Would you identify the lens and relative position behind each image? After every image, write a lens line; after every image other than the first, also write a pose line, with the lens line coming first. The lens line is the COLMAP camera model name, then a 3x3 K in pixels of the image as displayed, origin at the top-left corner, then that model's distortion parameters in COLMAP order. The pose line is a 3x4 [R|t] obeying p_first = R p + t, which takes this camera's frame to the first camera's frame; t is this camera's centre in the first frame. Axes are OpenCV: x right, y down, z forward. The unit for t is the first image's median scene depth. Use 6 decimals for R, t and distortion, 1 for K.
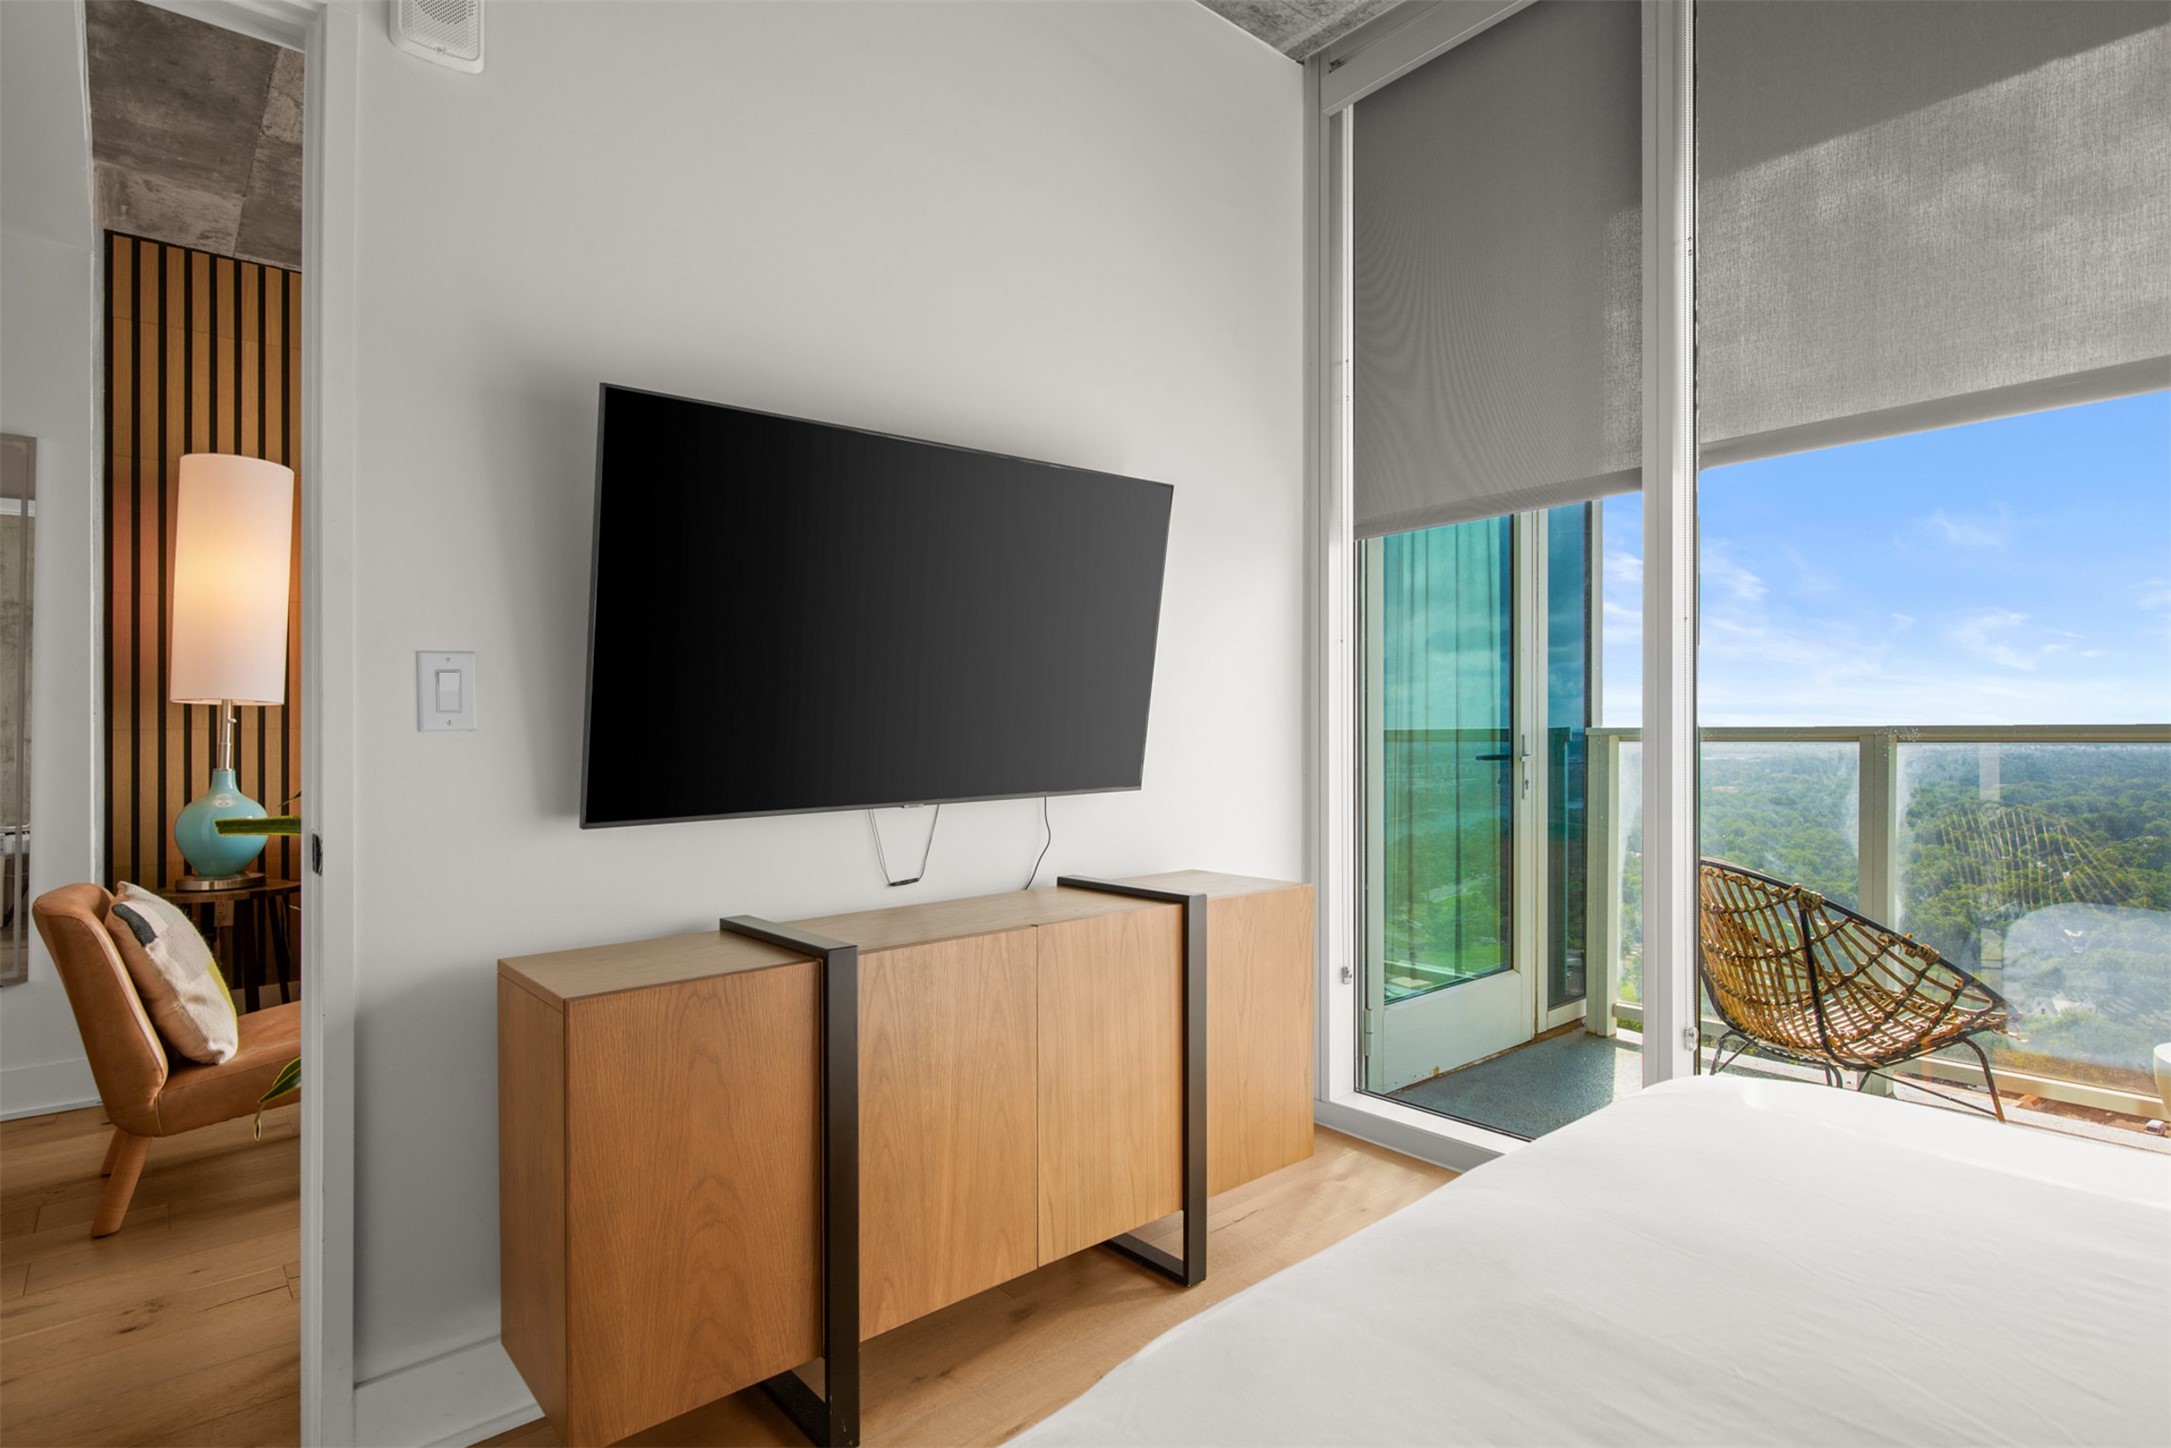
lens RADIAL K [[1109.8, 0, 1101.3], [0, 1109.8, 731.1], [0, 0, 1]] dist [0.001473, 0.001092]
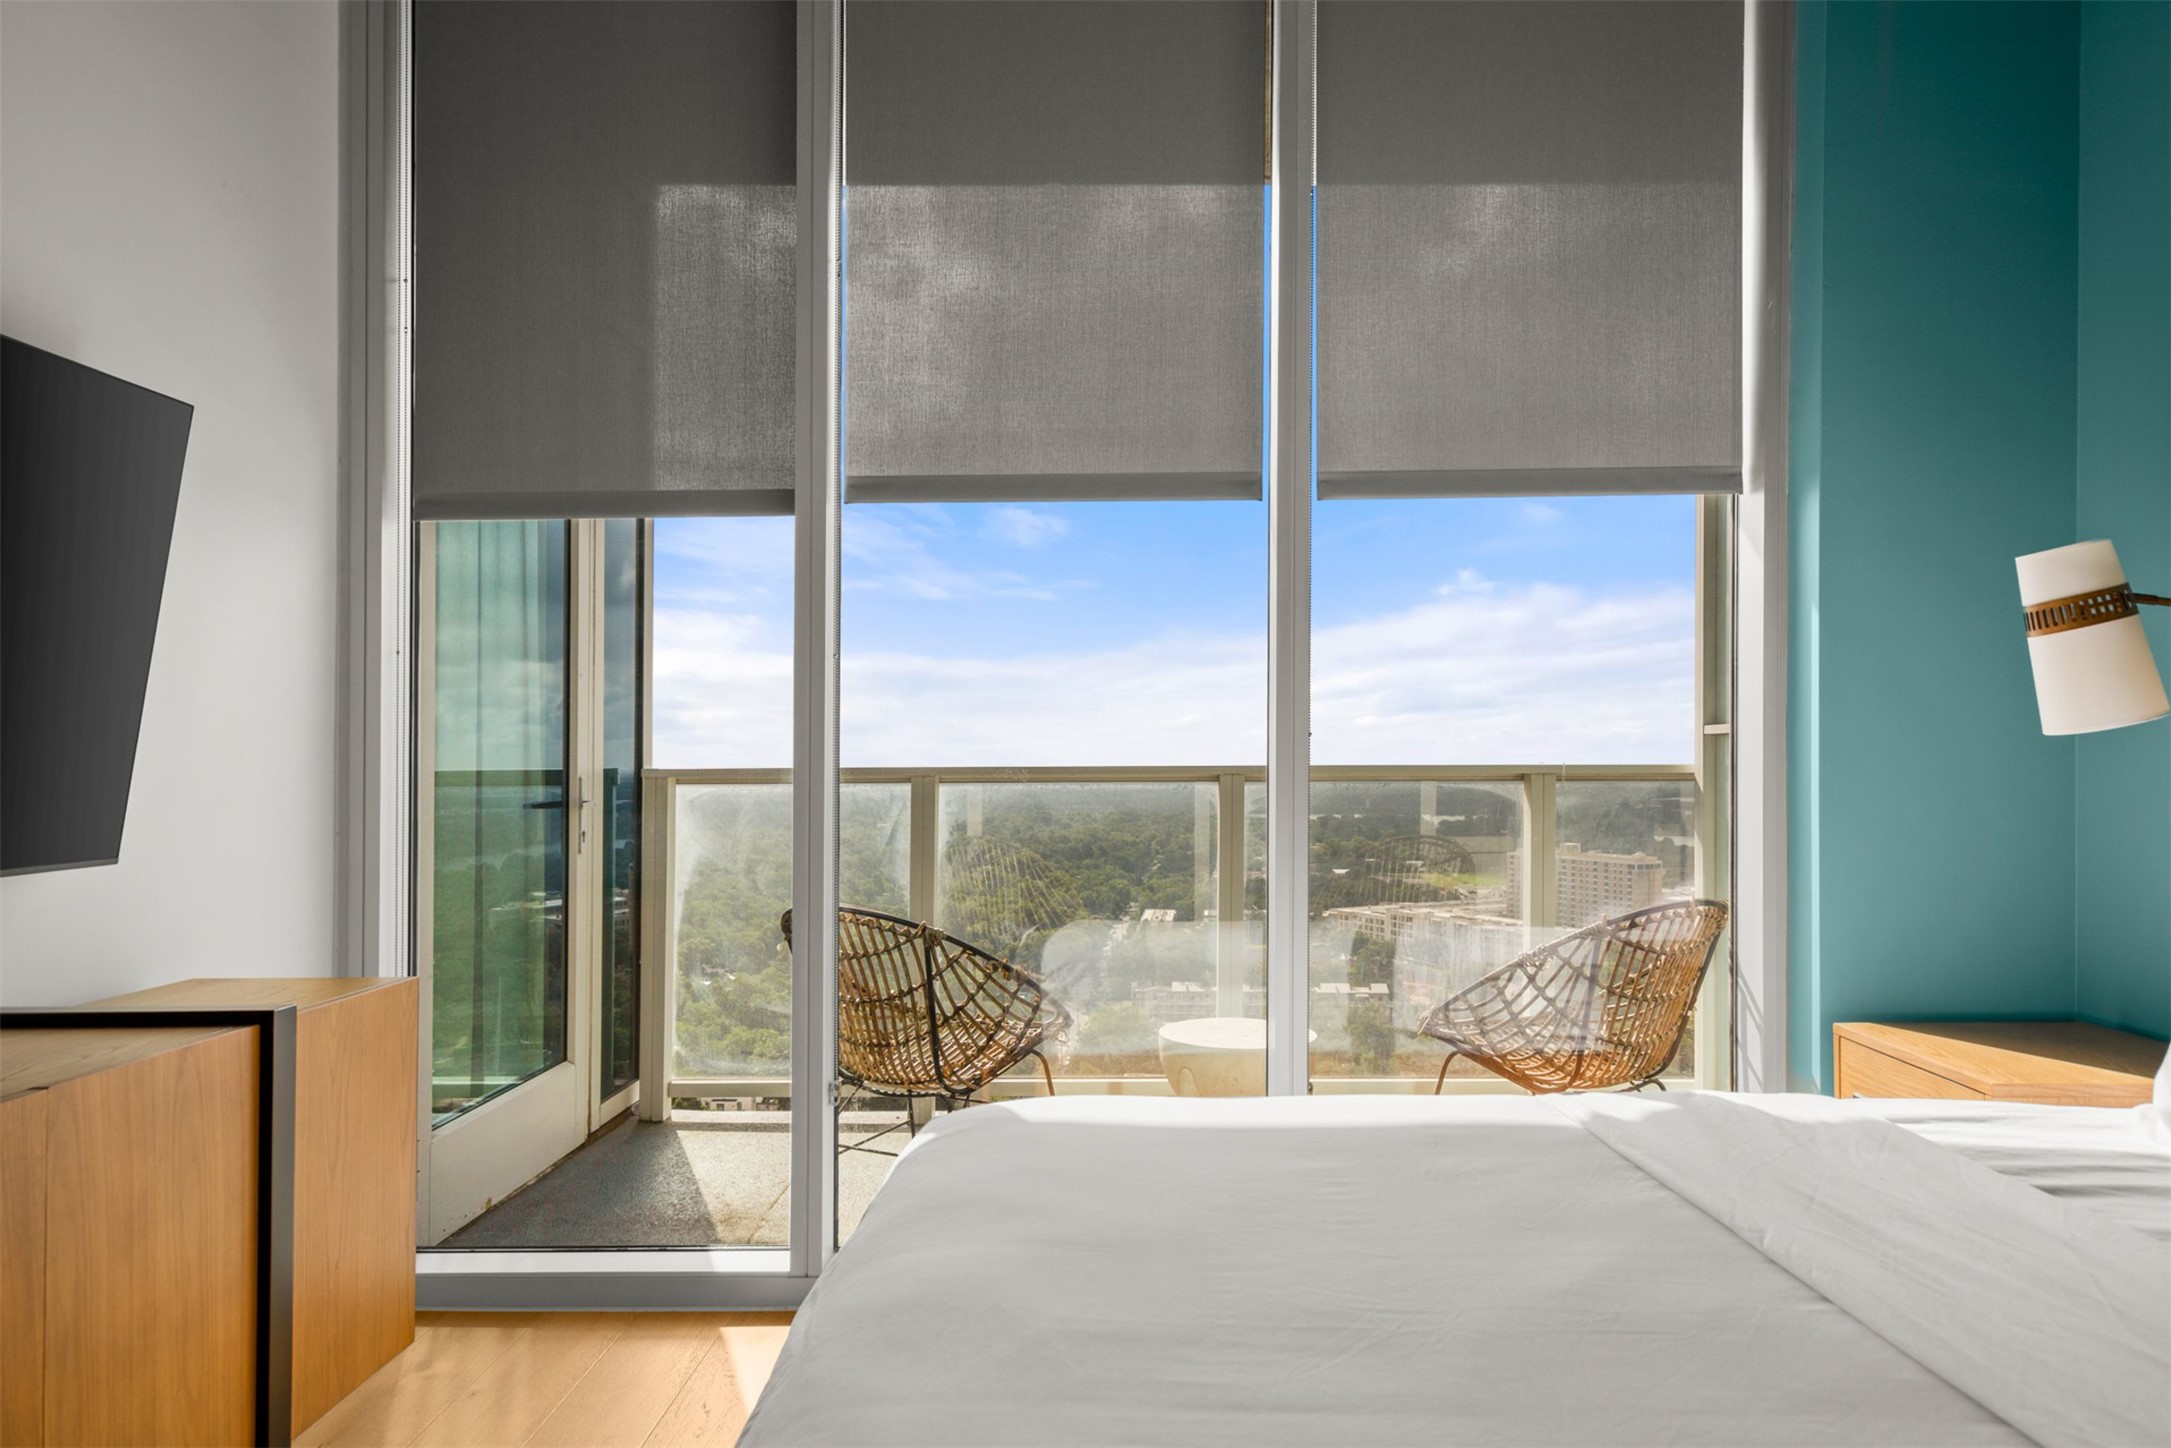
lens RADIAL K [[1350.7, 0, 1095.4], [0, 1350.7, 765.1], [0, 0, 1]] dist [0.009829, 0.001149]
pose [[0.672058, 0.003056, 0.740492, -0.179664], [0.001761, 0.999982, -0.005725, 0.000912], [-0.740496, 0.005152, 0.672041, 0.046024]]
